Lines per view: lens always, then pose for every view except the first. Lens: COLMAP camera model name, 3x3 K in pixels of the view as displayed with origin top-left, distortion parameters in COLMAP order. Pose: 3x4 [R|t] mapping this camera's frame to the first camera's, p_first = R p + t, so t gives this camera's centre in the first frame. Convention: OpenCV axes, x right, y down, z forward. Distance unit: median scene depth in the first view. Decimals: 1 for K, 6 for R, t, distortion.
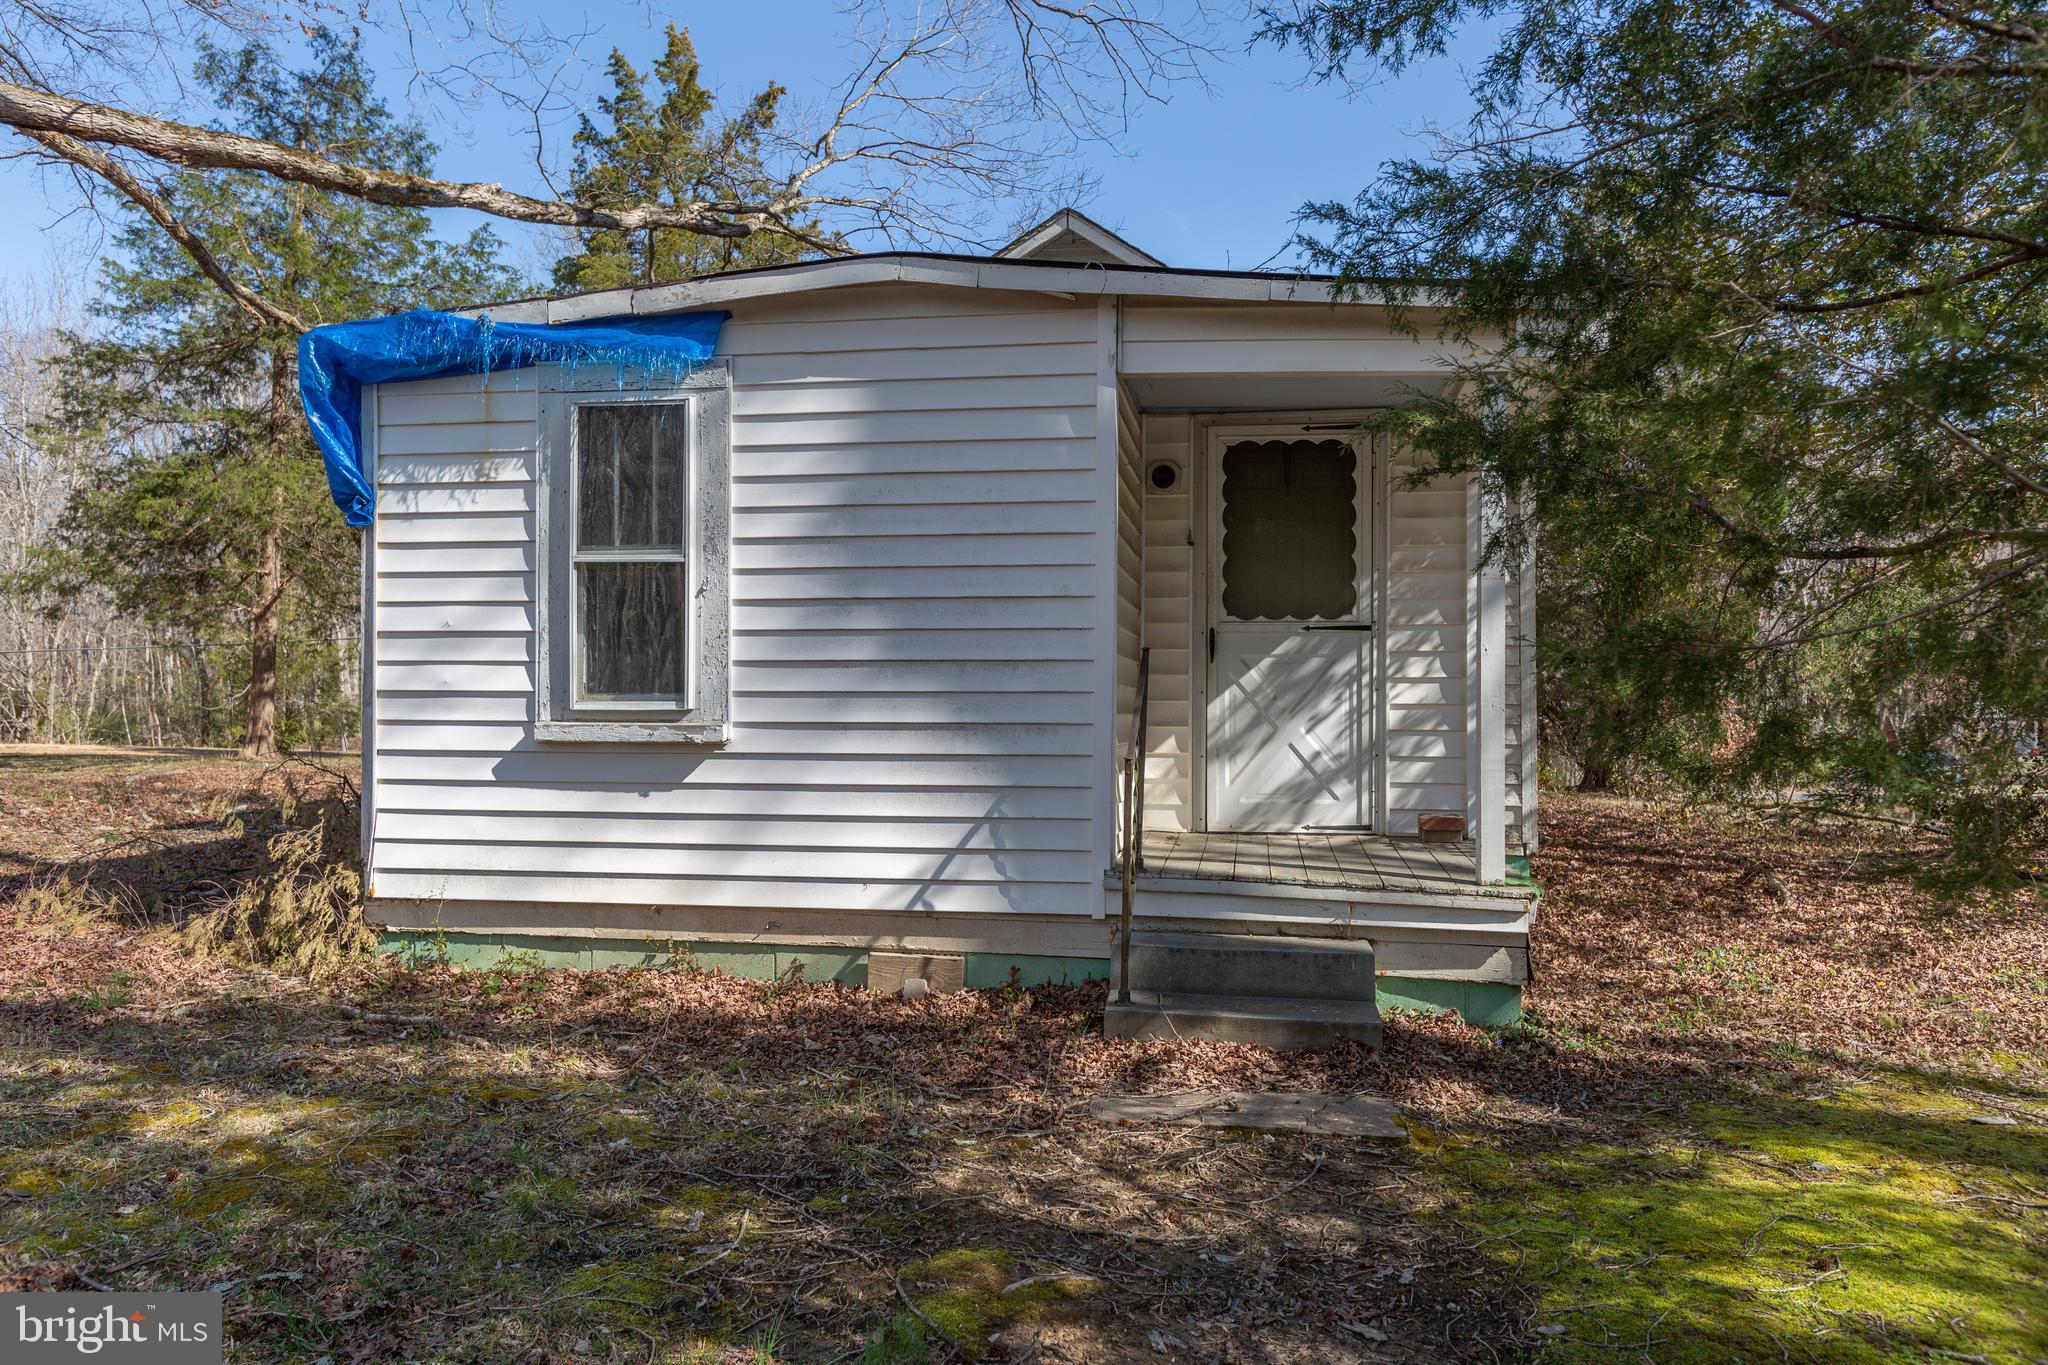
lens RADIAL K [[1478.4, 0, 1029.2], [0, 1478.4, 671.6], [0, 0, 1]] dist [0.002313, 0.009340]
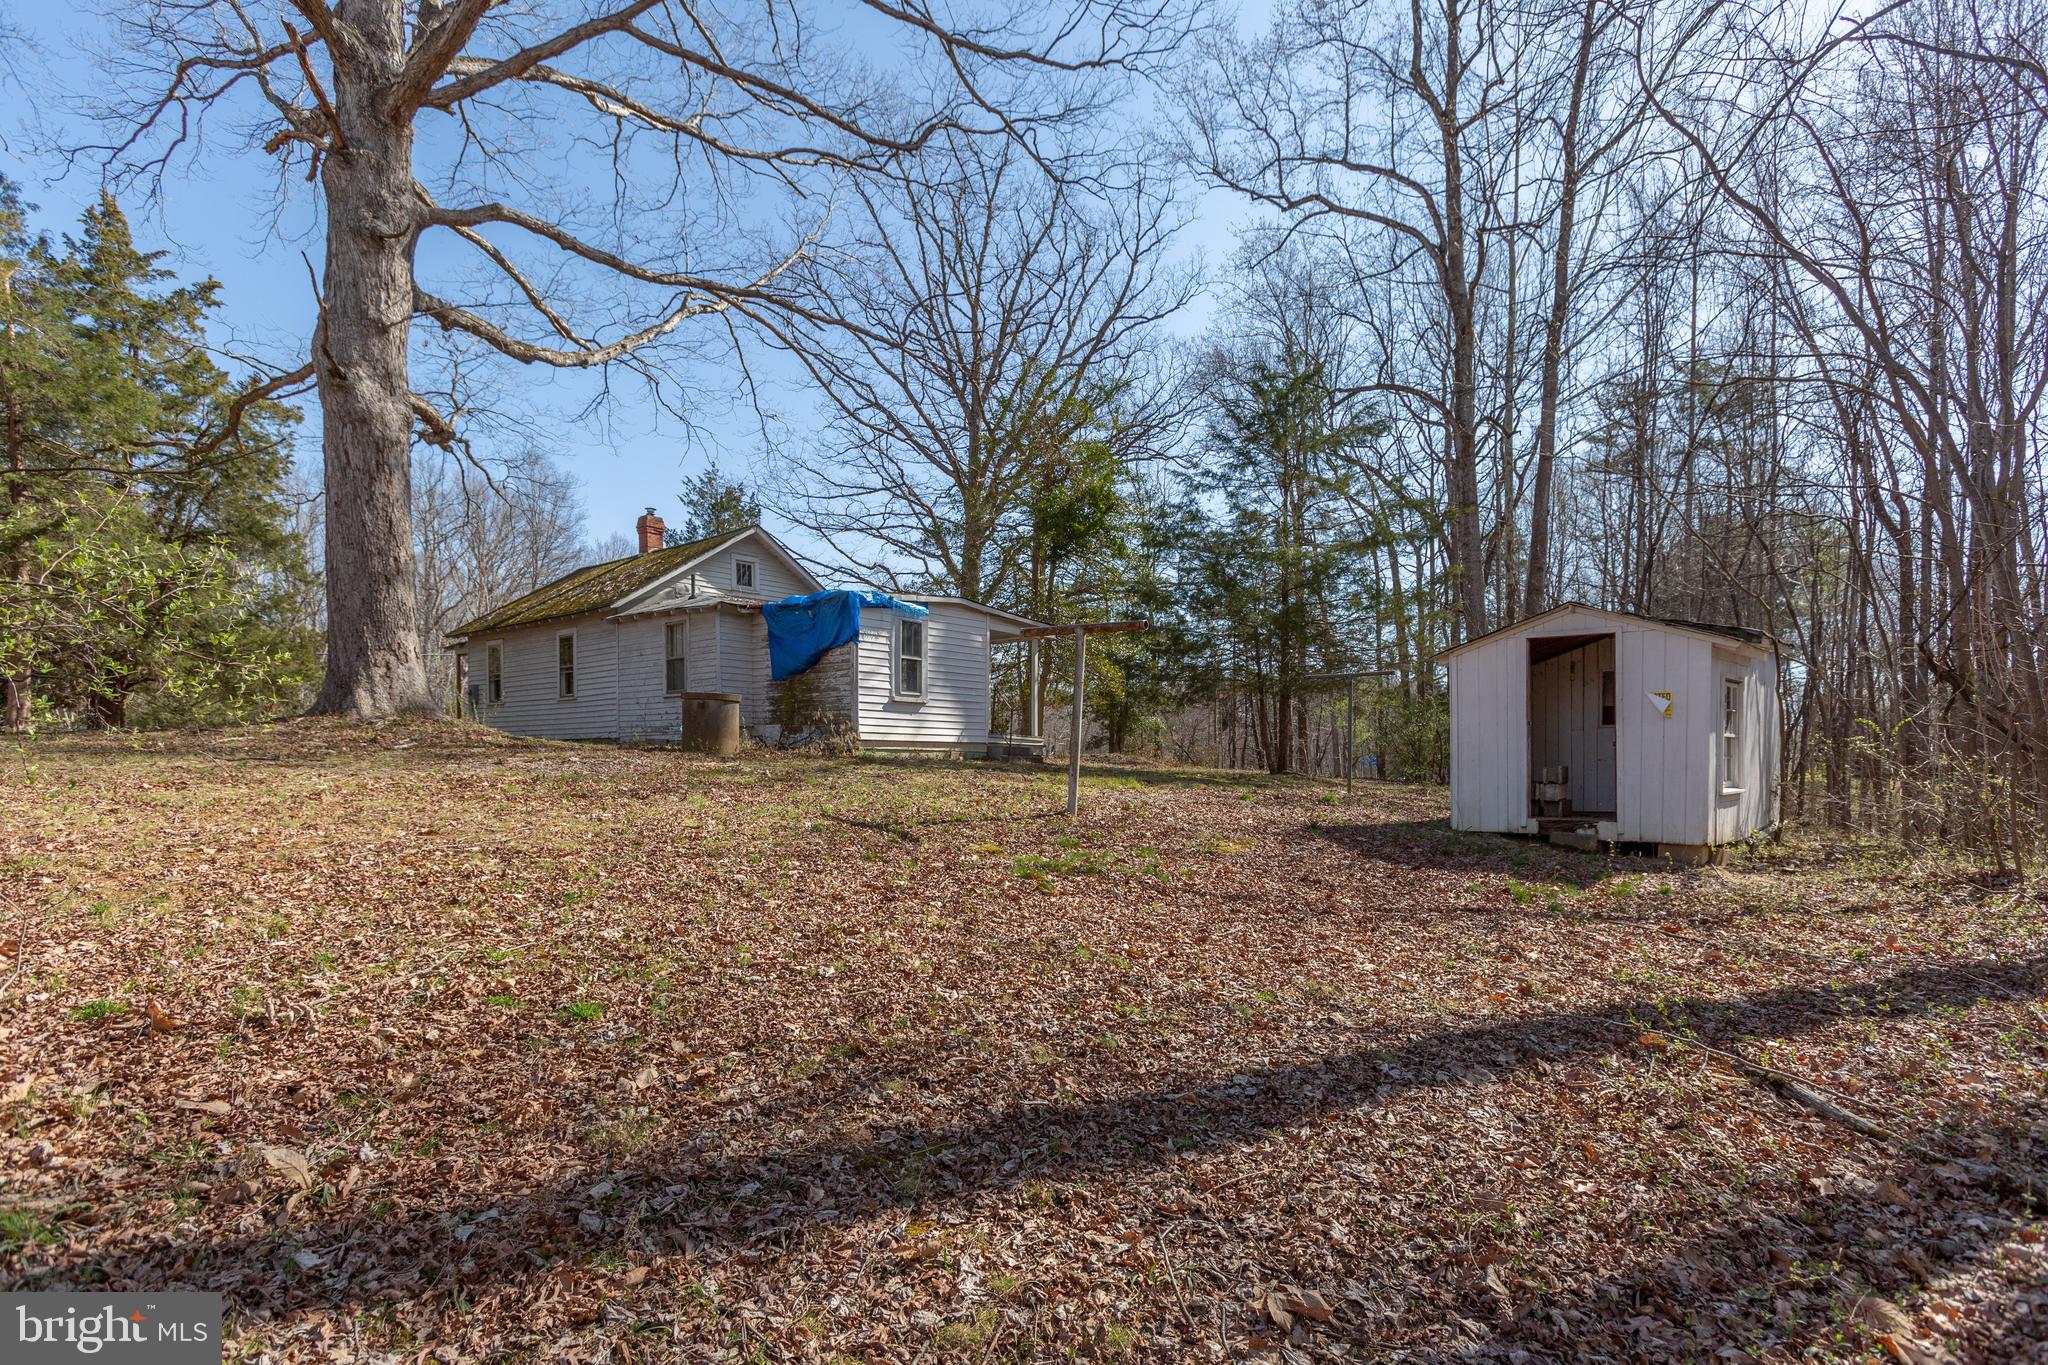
lens RADIAL K [[1070.6, 0, 1018.6], [0, 1070.6, 786.4], [0, 0, 1]] dist [0.001511, 0.000266]
pose [[0.523051, -0.015998, 0.852151, -2.658729], [-0.015964, 0.999465, 0.028563, 0.191636], [-0.852152, -0.028544, 0.522516, -0.845026]]
